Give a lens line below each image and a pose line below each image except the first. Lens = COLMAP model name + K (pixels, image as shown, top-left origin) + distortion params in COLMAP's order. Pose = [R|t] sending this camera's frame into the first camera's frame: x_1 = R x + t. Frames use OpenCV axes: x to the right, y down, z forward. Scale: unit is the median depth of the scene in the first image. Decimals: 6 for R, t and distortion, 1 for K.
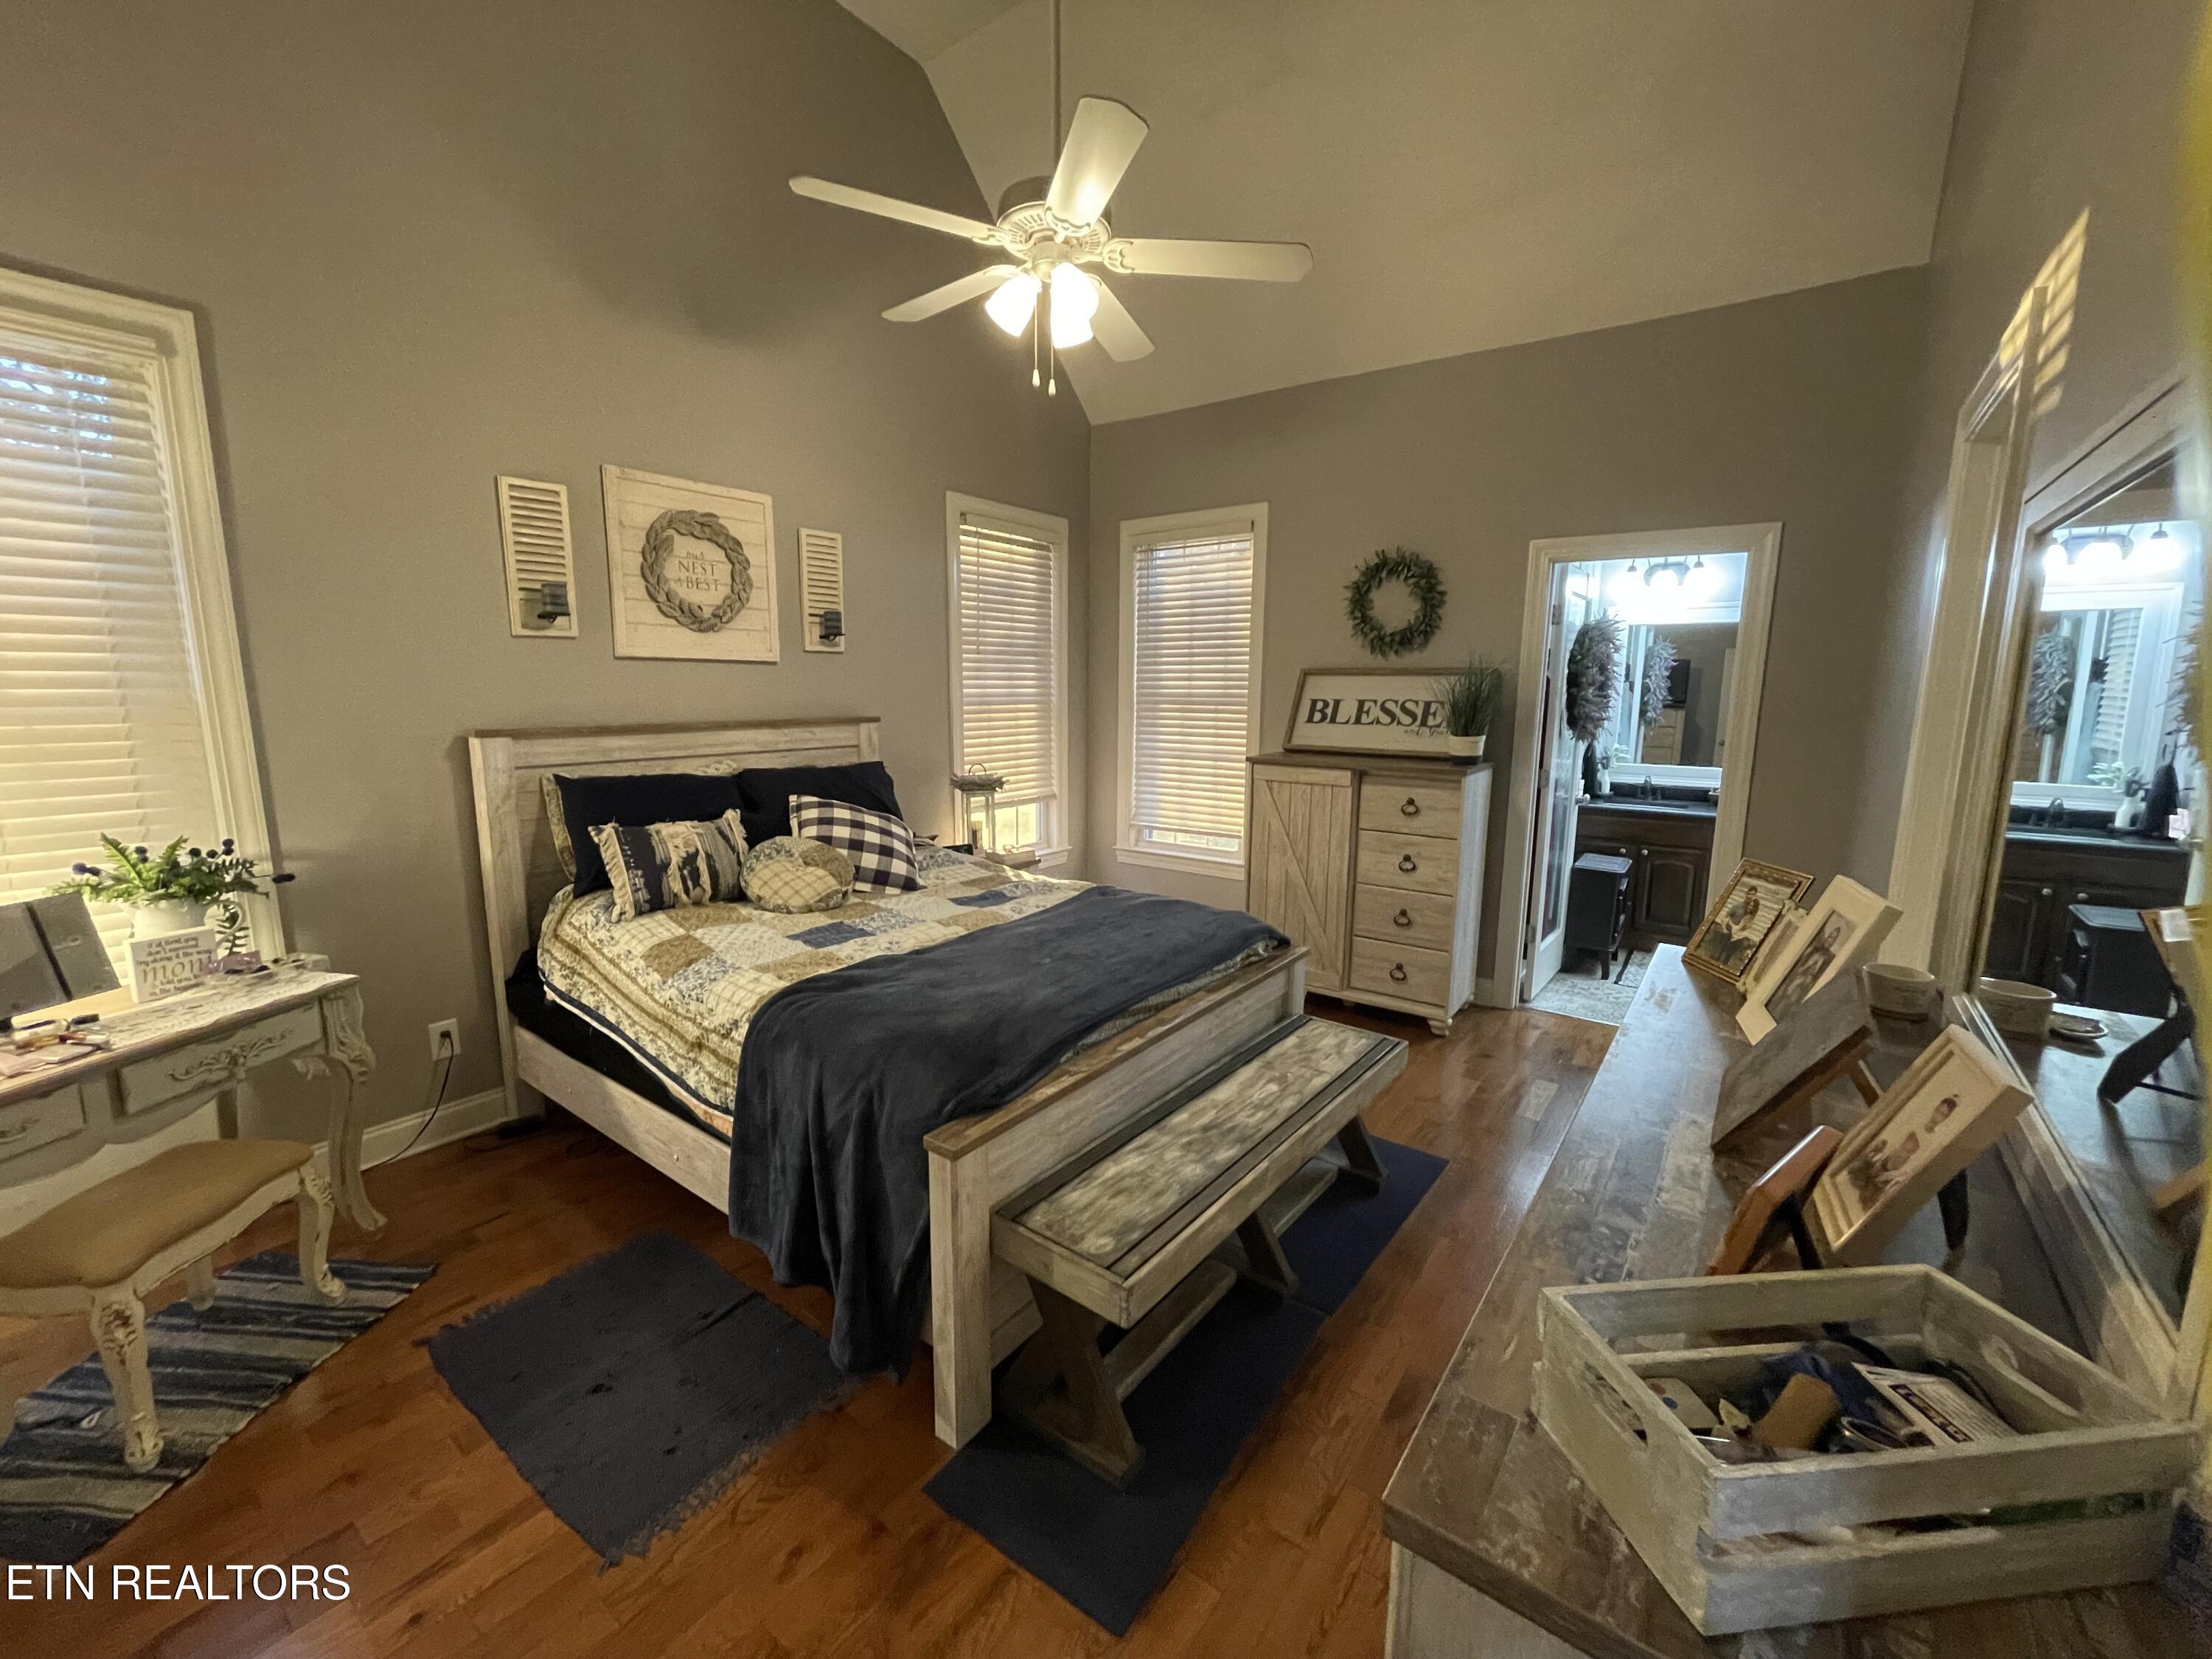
lens RADIAL K [[899.0, 0, 1081.4], [0, 899.0, 826.1], [0, 0, 1]] dist [-0.004655, 0.001402]
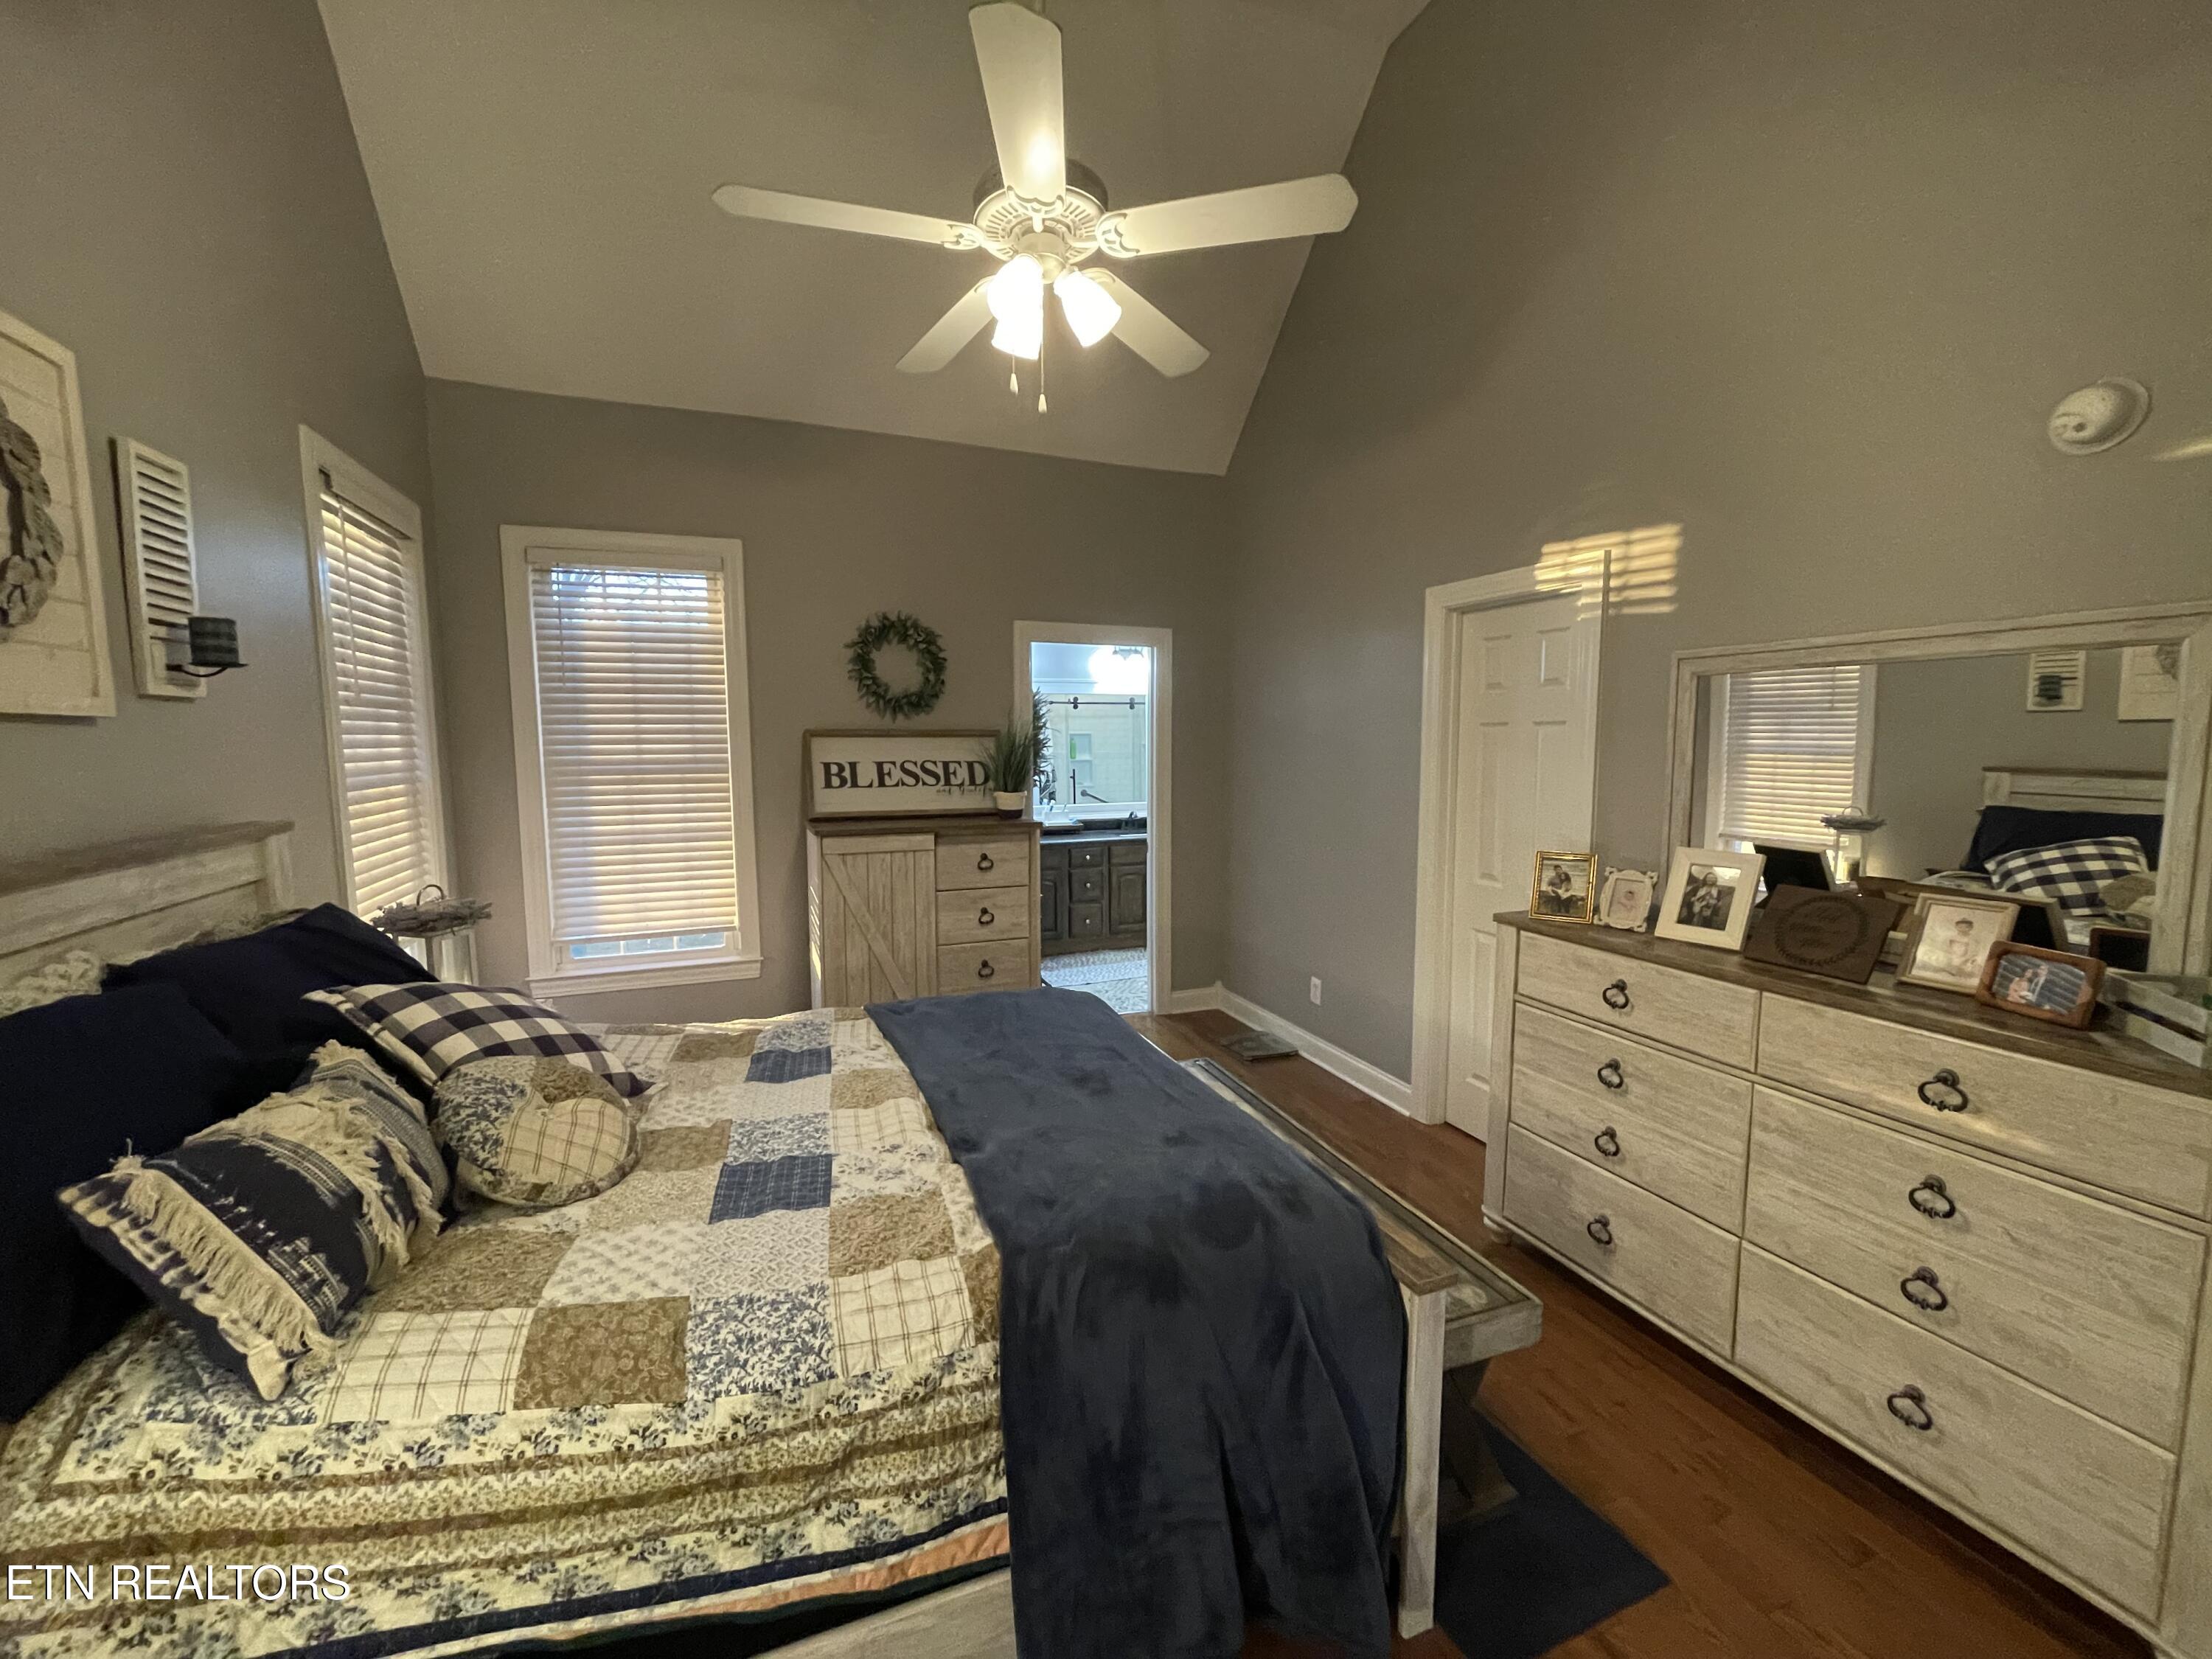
lens RADIAL K [[899.0, 0, 1087.3], [0, 899.0, 831.7], [0, 0, 1]] dist [-0.004655, 0.001402]
pose [[0.518663, -0.096645, 0.849499, -0.432446], [0.141183, 0.989632, 0.026388, -0.063105], [-0.843241, 0.106248, 0.526930, 0.322478]]
